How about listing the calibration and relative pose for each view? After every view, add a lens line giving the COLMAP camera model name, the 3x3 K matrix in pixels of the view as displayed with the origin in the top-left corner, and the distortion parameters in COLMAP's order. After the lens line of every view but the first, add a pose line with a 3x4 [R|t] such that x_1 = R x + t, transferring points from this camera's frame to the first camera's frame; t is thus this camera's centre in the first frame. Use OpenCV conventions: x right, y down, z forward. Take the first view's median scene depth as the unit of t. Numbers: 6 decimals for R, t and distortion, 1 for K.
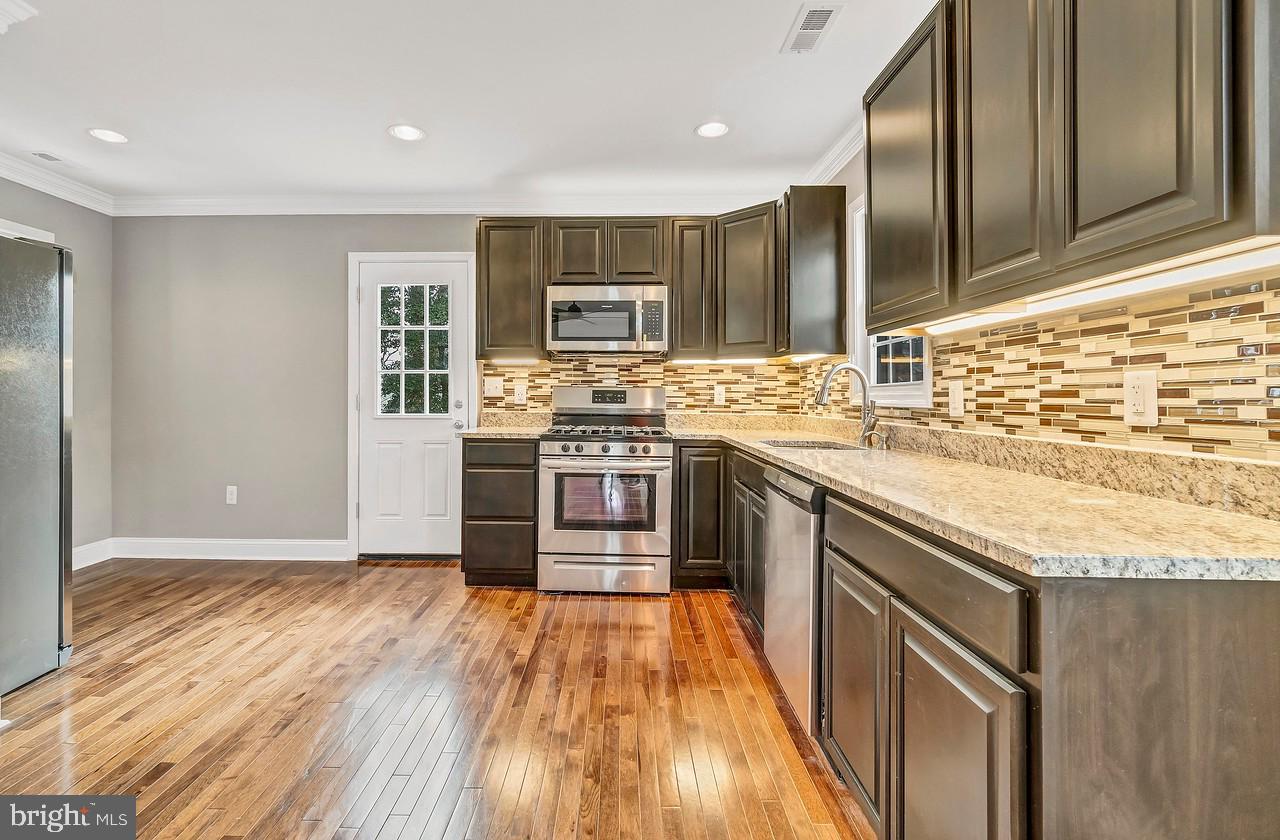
lens RADIAL K [[595.7, 0, 598.1], [0, 595.7, 395.9], [0, 0, 1]] dist [0.001322, 0.000312]
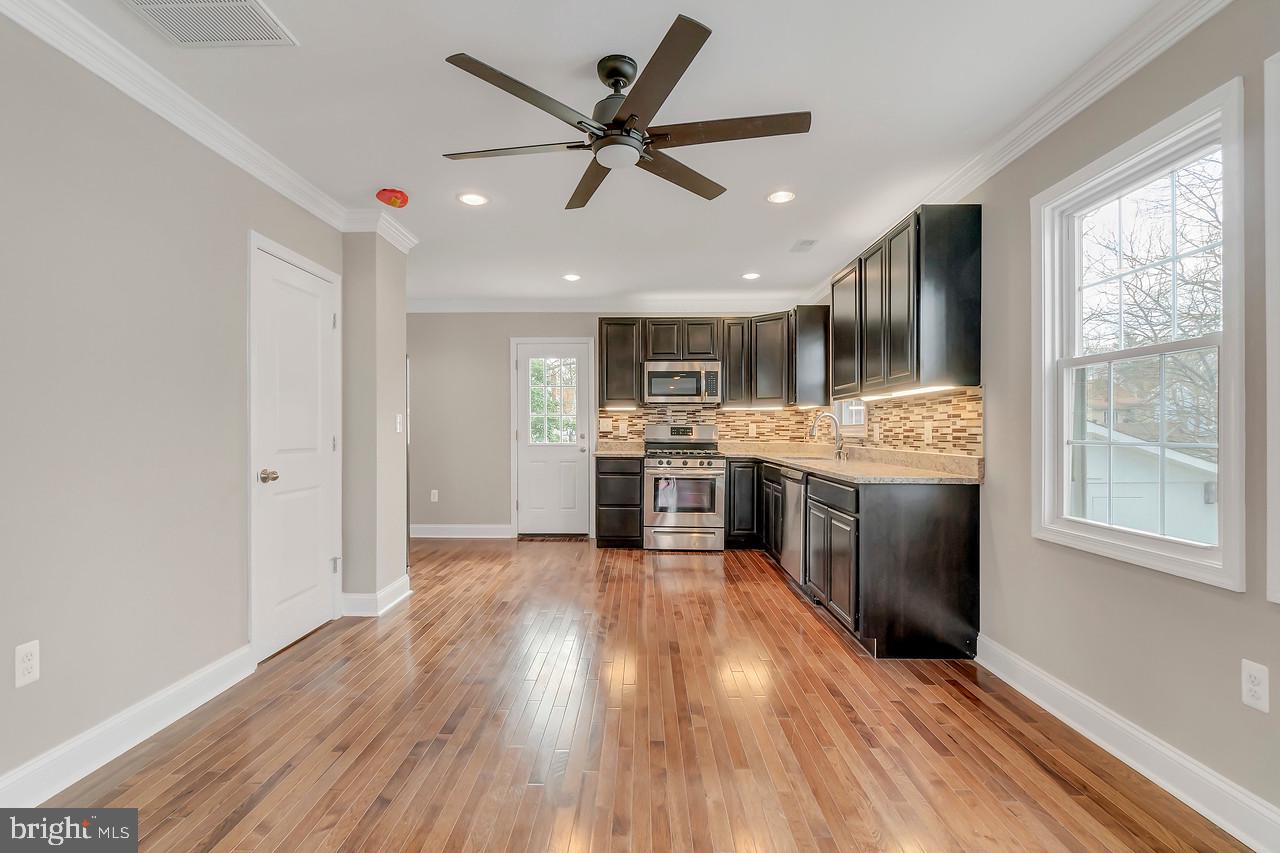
lens RADIAL K [[579.5, 0, 623.8], [0, 579.5, 432.8], [0, 0, 1]] dist [0.000022, 0.000485]
pose [[0.999983, -0.001823, 0.005463, -0.161926], [0.001787, 0.999976, 0.006684, -0.005905], [-0.005475, -0.006674, 0.999963, -0.588392]]
